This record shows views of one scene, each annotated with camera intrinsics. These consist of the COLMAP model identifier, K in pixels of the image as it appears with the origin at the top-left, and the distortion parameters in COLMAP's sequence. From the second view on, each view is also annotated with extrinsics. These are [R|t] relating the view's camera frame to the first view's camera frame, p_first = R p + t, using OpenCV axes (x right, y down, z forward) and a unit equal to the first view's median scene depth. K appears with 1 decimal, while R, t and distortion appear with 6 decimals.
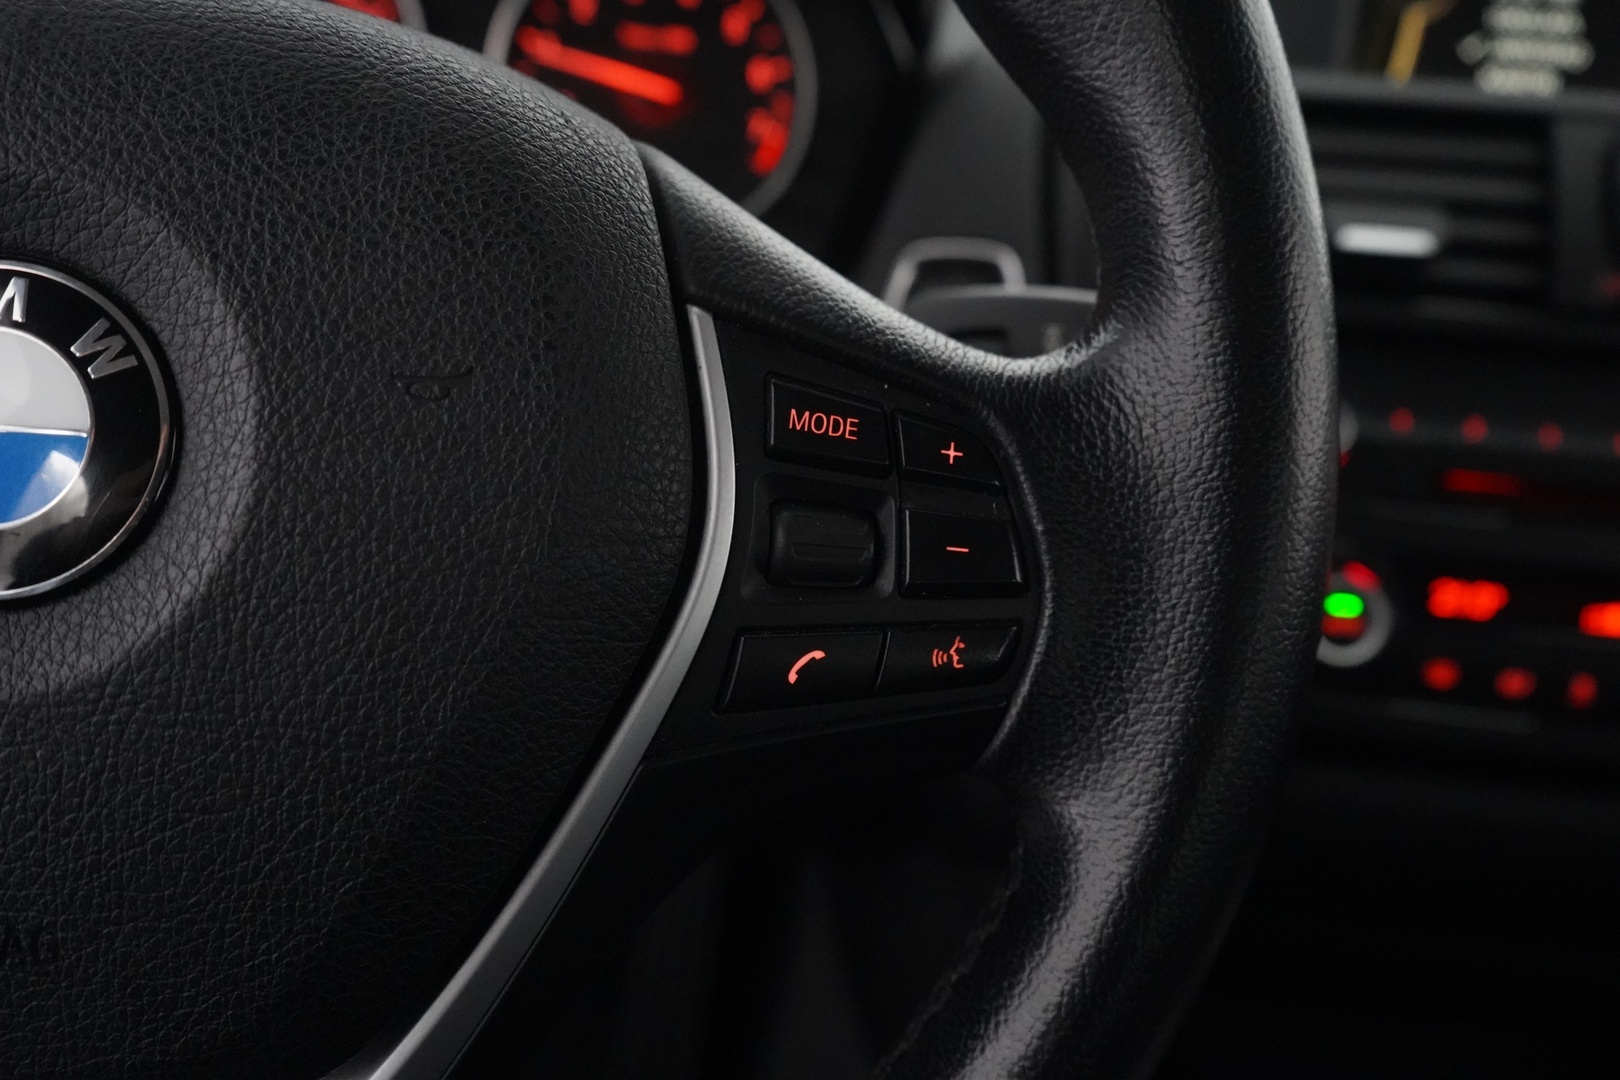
lens RADIAL K [[1593.5, 0, 810.0], [0, 1593.5, 540.0], [0, 0, 1]] dist [0.006698, -0.000776]
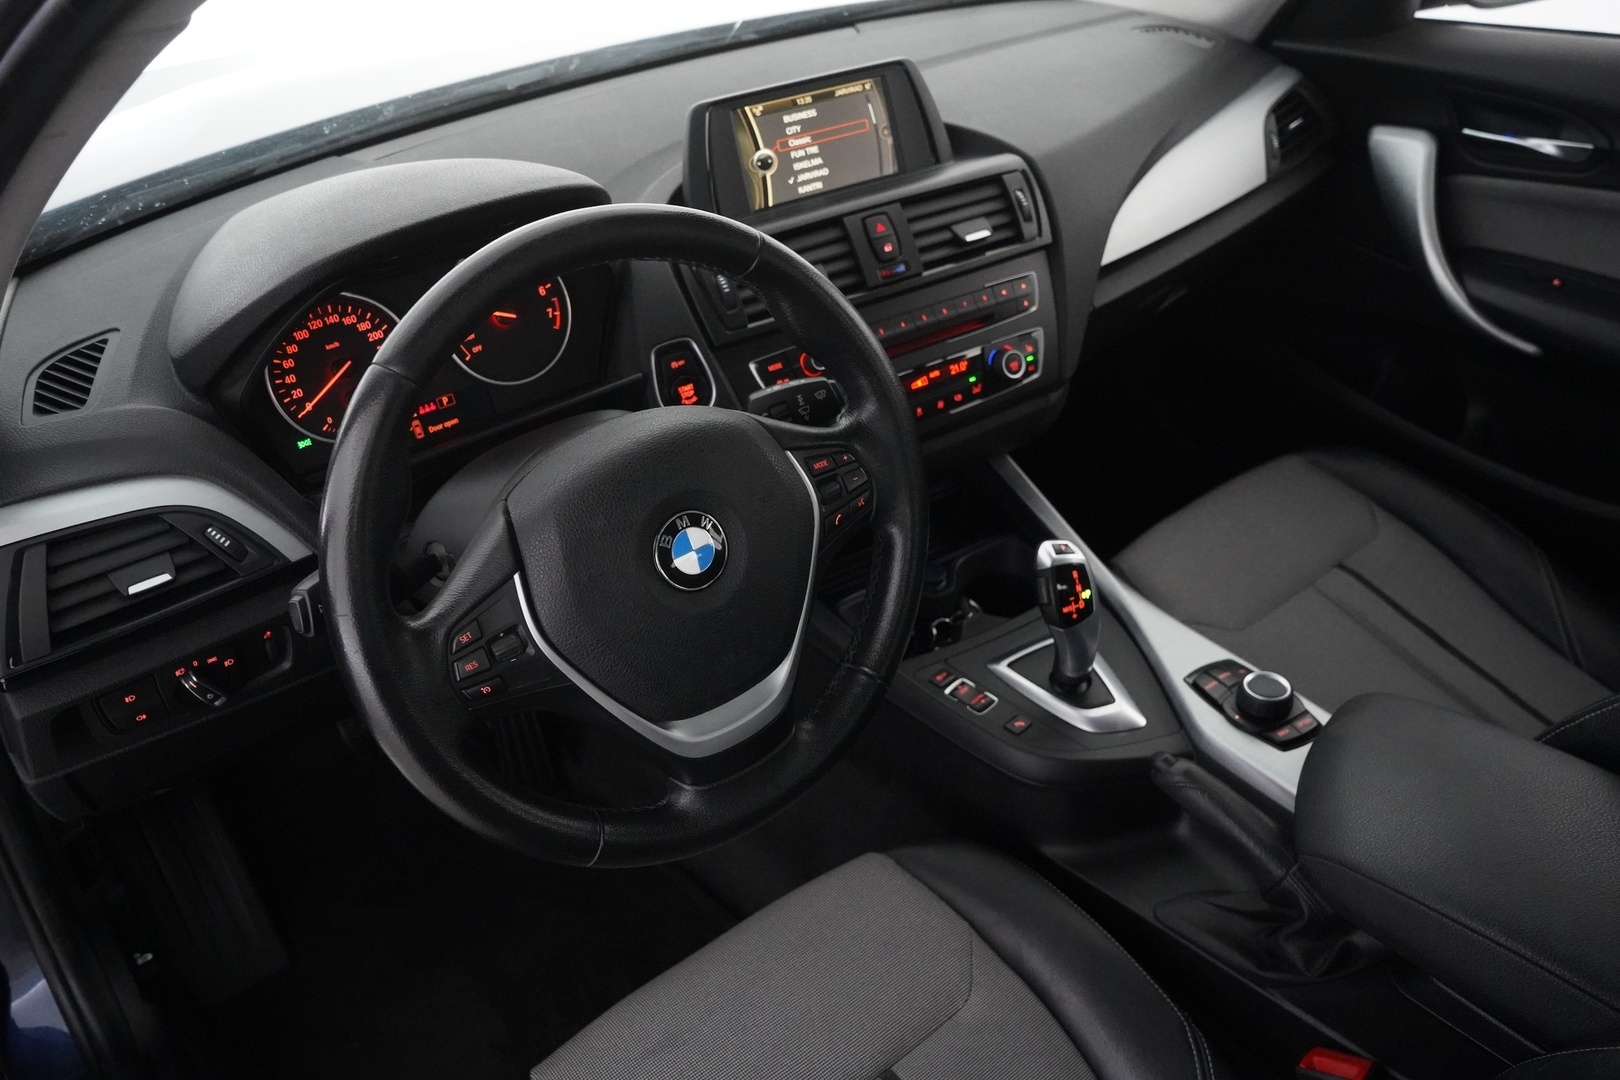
lens RADIAL K [[1337.5, 0, 810.0], [0, 1337.5, 540.0], [0, 0, 1]] dist [-0.014180, -0.000050]
pose [[0.801532, -0.432013, 0.413413, -1.524001], [0.335999, 0.897313, 0.286242, -0.895232], [-0.494621, -0.090525, 0.864381, -1.990861]]
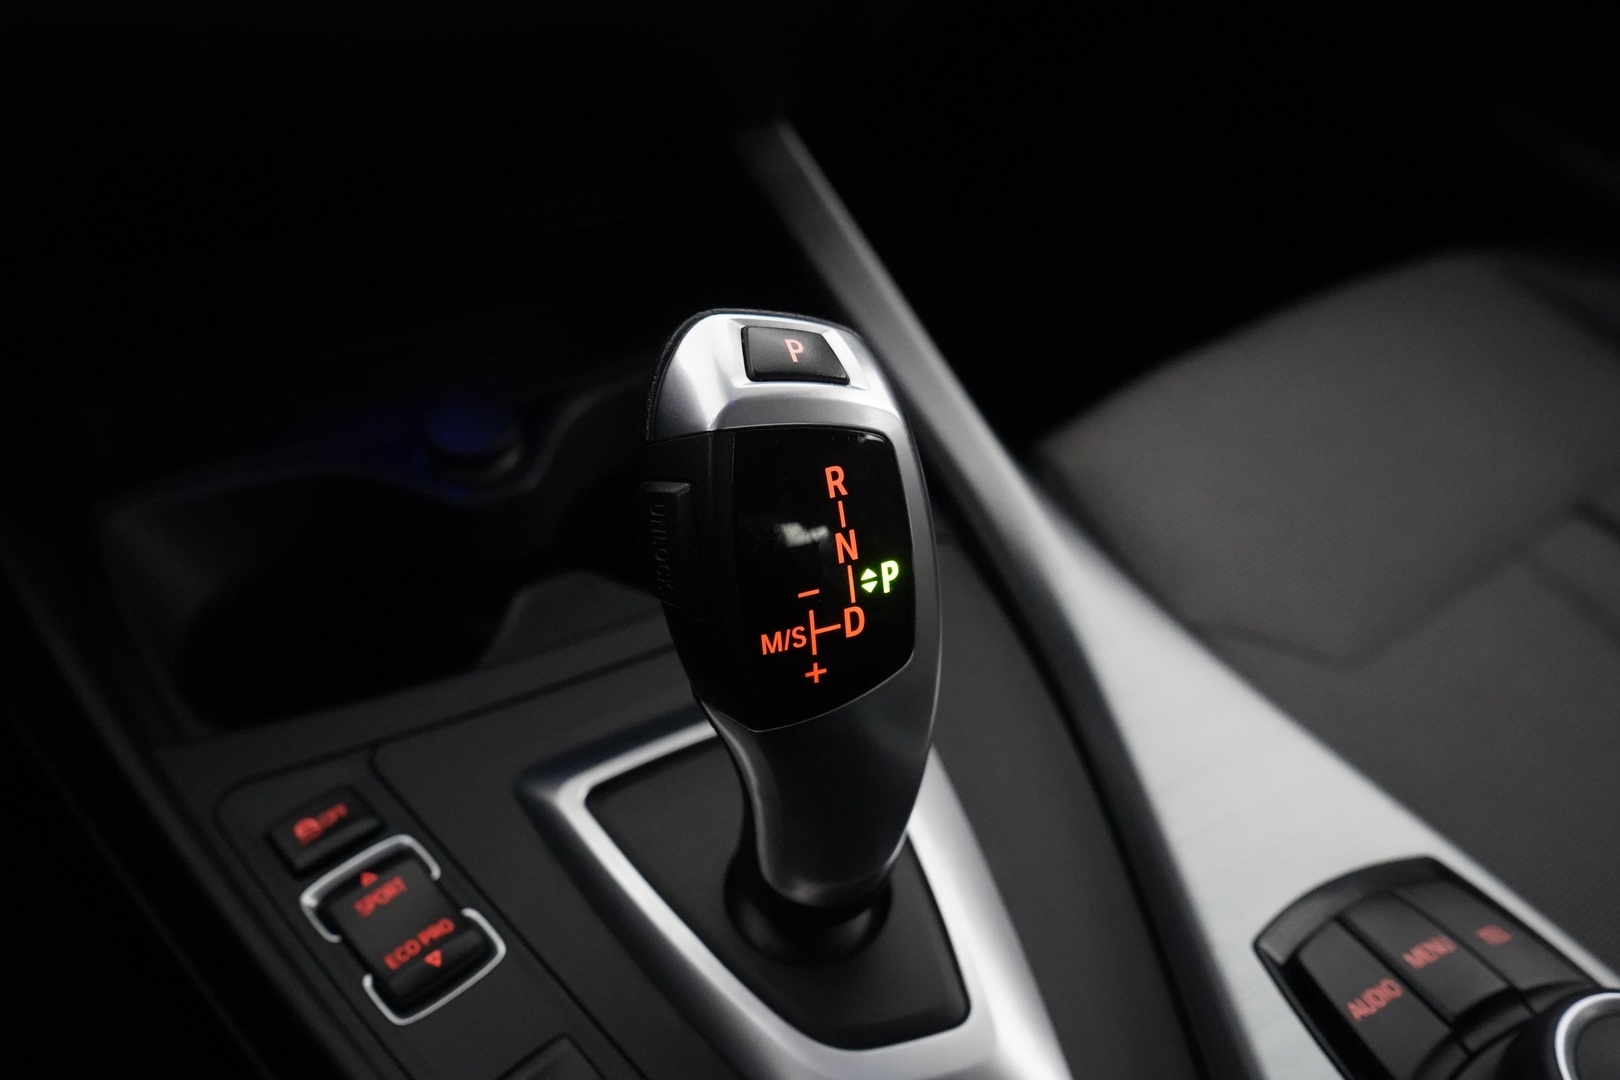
lens RADIAL K [[1323.1, 0, 807.8], [0, 1323.1, 532.8], [0, 0, 1]] dist [-0.000710, 0.002692]
pose [[0.823567, -0.391750, 0.410207, 0.570396], [0.235446, 0.894045, 0.381116, 0.457139], [-0.516045, -0.217293, 0.828541, 0.651095]]
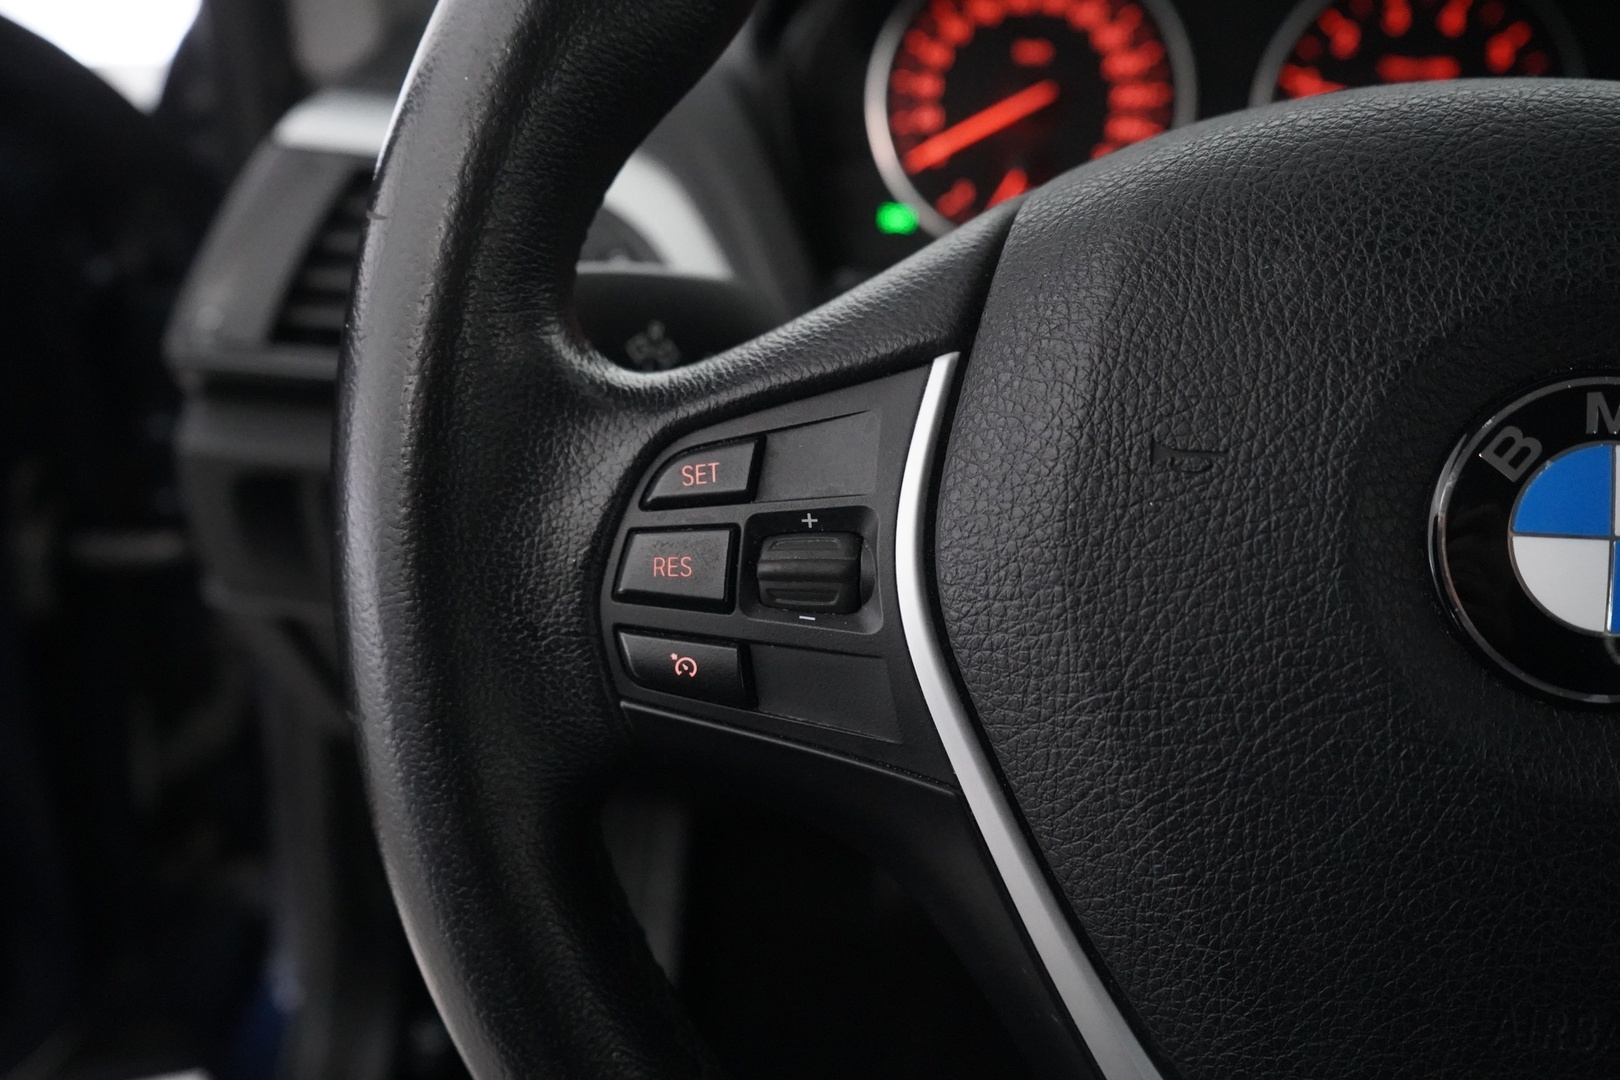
lens RADIAL K [[1593.5, 0, 810.0], [0, 1593.5, 540.0], [0, 0, 1]] dist [0.006698, -0.000776]
pose [[0.991852, 0.002476, -0.127369, -0.788978], [-0.001520, 0.999970, 0.007600, -0.066306], [0.127384, -0.007345, 0.991826, -0.092683]]
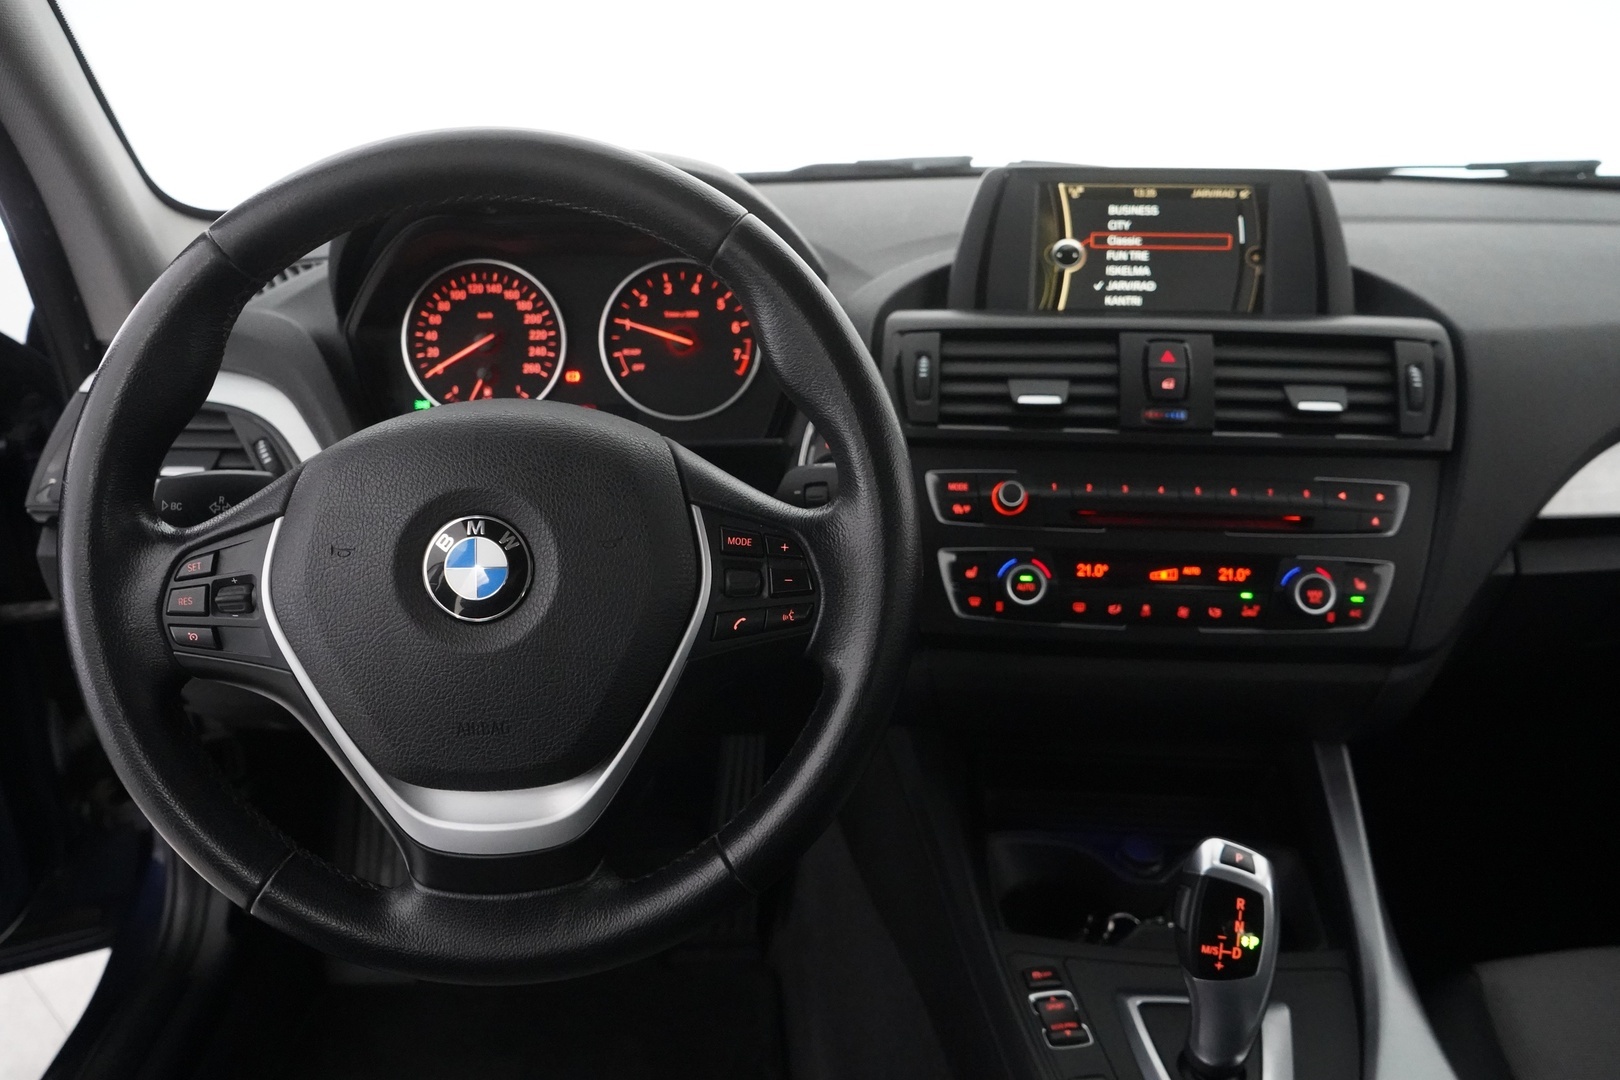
lens RADIAL K [[1323.1, 0, 807.8], [0, 1323.1, 532.8], [0, 0, 1]] dist [-0.000710, 0.002692]
pose [[0.996472, -0.076160, -0.035256, 0.220706], [0.076245, 0.997089, 0.001056, -0.081285], [0.035073, -0.003741, 0.999378, -1.439560]]
